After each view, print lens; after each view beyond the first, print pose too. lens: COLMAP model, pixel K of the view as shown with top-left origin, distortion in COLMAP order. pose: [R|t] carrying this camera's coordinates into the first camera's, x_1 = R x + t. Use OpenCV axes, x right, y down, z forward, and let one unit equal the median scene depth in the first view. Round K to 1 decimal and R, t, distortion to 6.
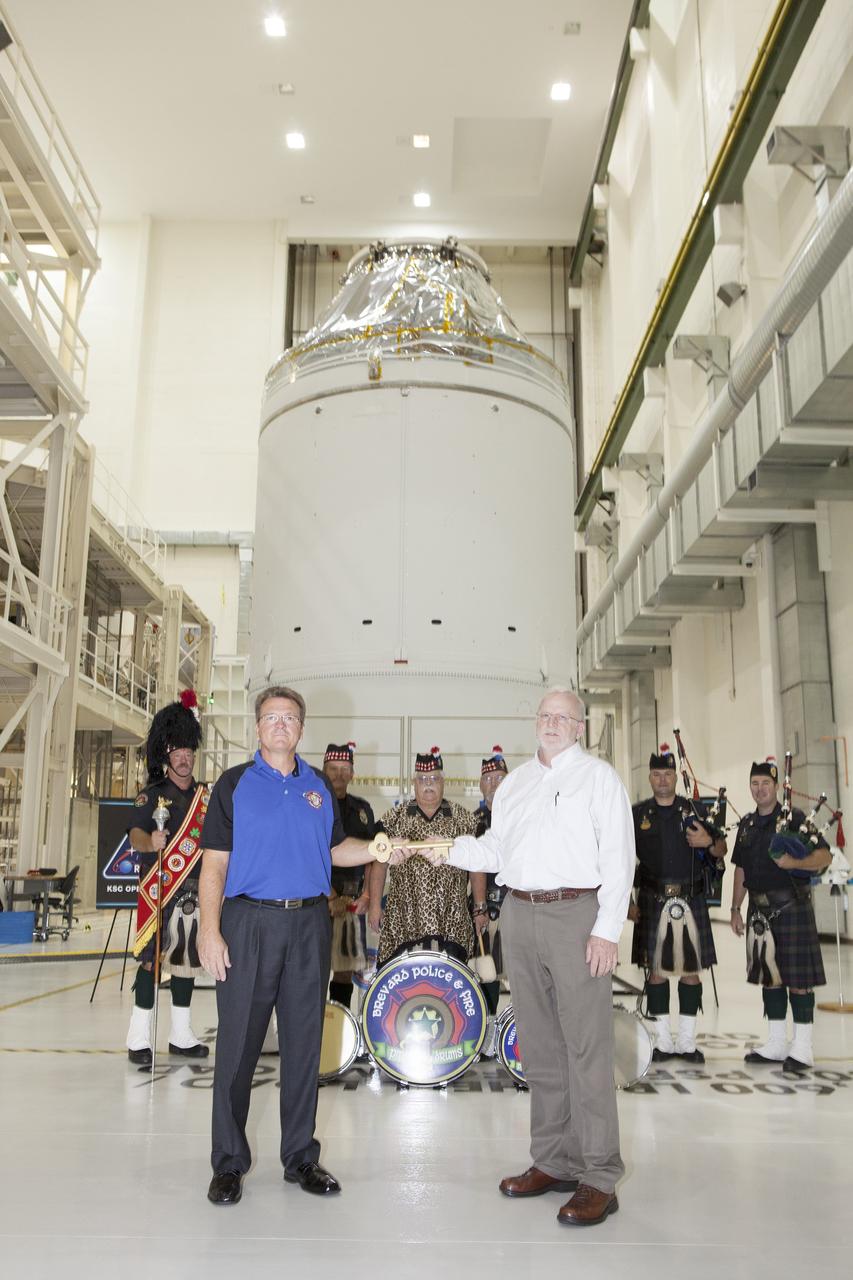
lens RADIAL K [[1128.0, 0, 426.5], [0, 1128.0, 640.0], [0, 0, 1]] dist [-0.055114, -0.003564]
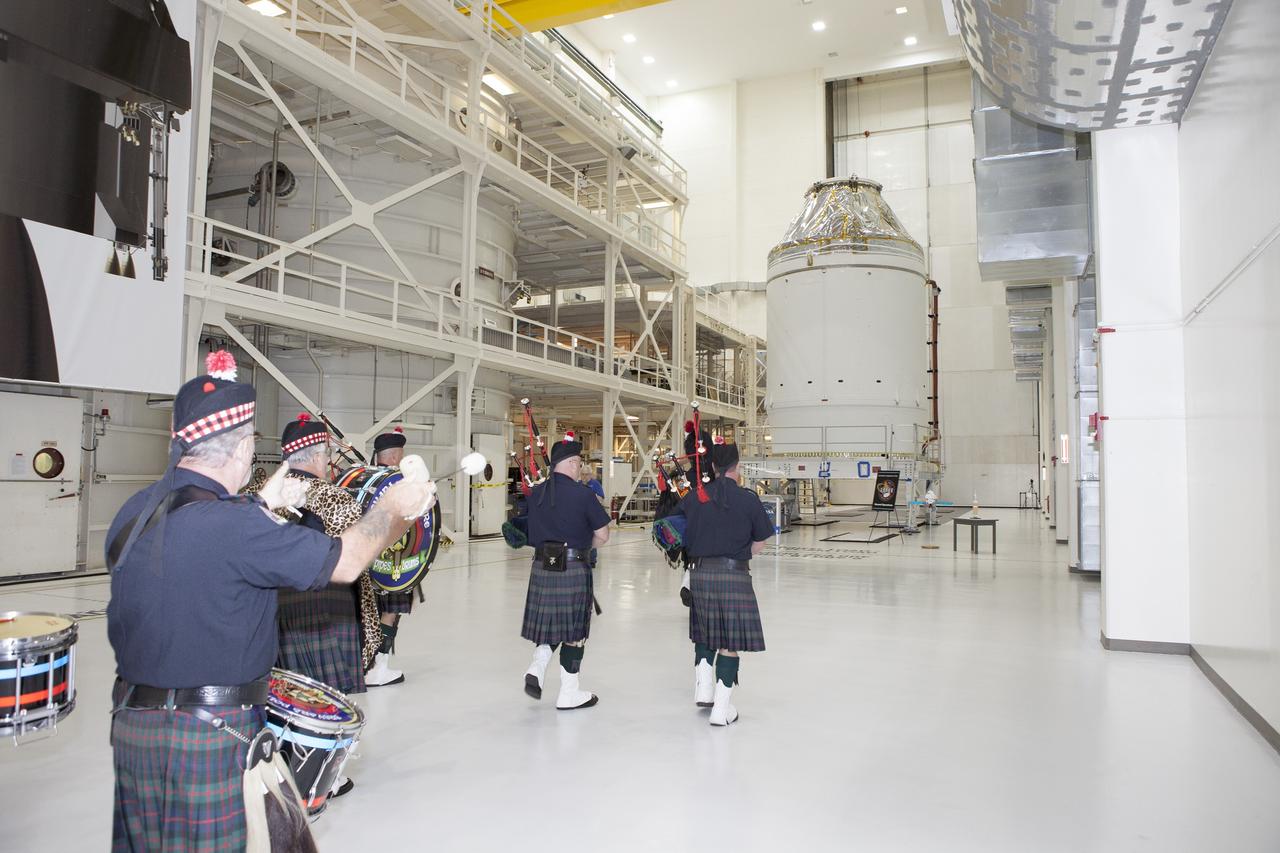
lens RADIAL K [[890.3, 0, 640.0], [0, 890.3, 426.5], [0, 0, 1]] dist [-0.007133, -0.001187]
pose [[0.912774, -0.024230, -0.407745, 0.332013], [0.082529, 0.988591, 0.126002, -0.166400], [0.400040, -0.148662, 0.904360, -0.678623]]
